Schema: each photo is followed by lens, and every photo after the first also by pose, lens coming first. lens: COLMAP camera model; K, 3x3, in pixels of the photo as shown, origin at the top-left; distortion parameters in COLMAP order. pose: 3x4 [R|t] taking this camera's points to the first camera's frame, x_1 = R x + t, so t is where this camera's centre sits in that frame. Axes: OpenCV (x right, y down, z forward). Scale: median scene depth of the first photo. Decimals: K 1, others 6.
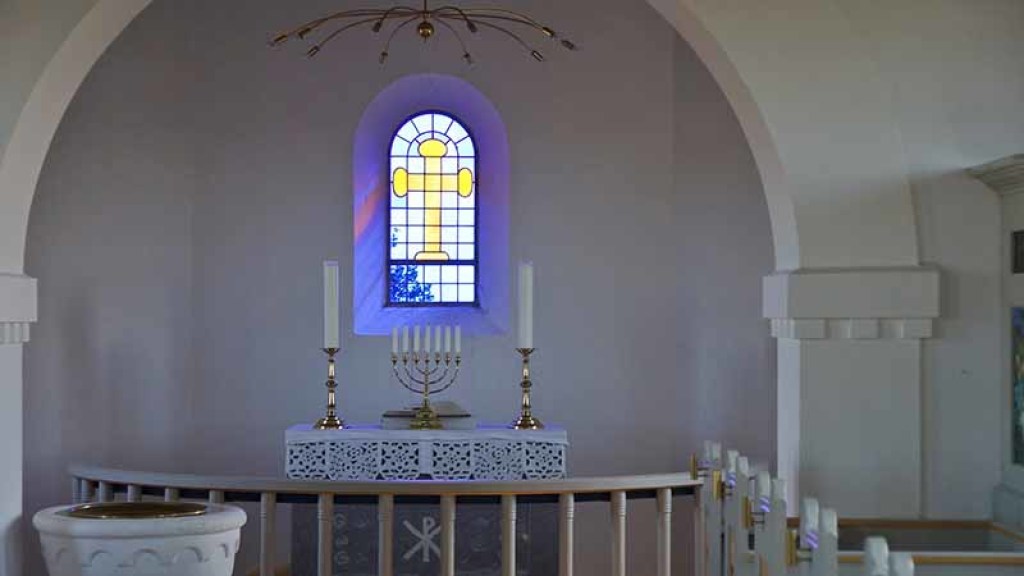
lens RADIAL K [[2215.7, 0, 512.0], [0, 2215.7, 288.0], [0, 0, 1]] dist [0.014149, 0.082641]
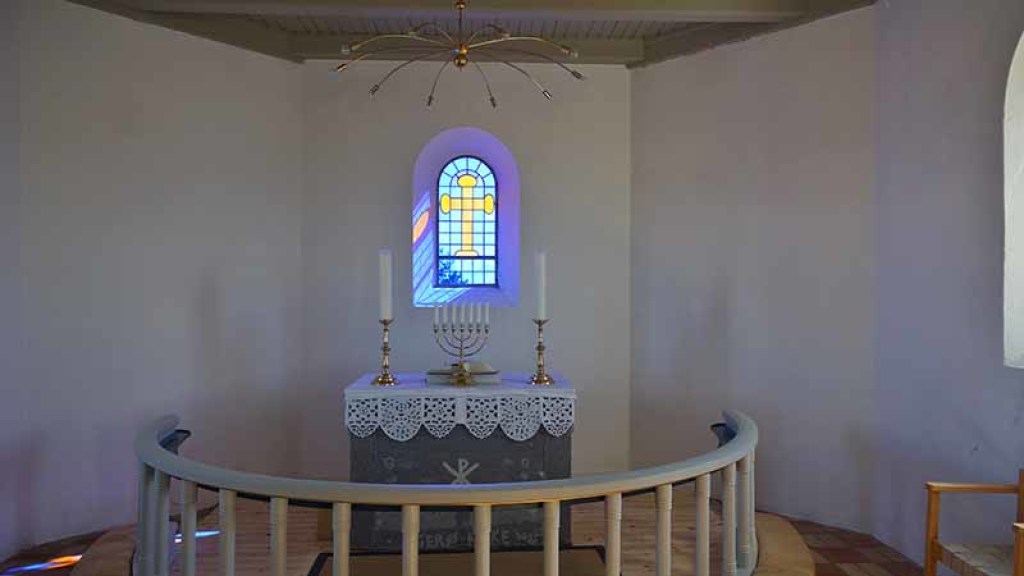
lens RADIAL K [[688.7, 0, 512.0], [0, 688.7, 288.0], [0, 0, 1]] dist [0.001393, -0.001218]
pose [[0.999652, -0.000114, 0.026381, -0.020784], [-0.000095, 0.999969, 0.007909, 0.006147], [-0.026381, -0.007909, 0.999621, 0.620827]]
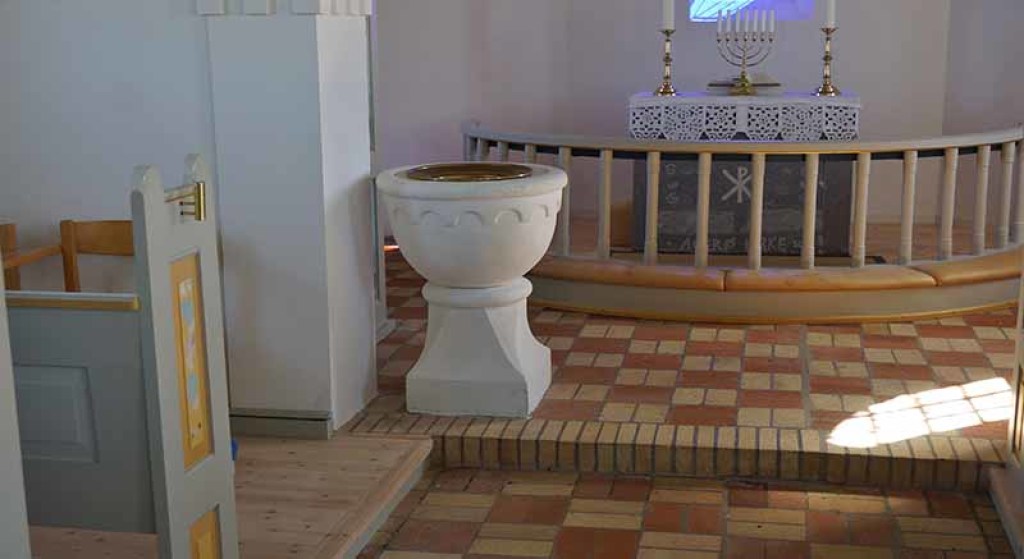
lens RADIAL K [[1241.1, 0, 511.7], [0, 1241.1, 308.8], [0, 0, 1]] dist [0.020896, 0.019145]
pose [[0.975022, 0.037654, -0.218891, -0.008263], [0.014153, 0.972988, 0.230420, 0.017783], [0.221655, -0.227763, 0.948153, 0.286959]]
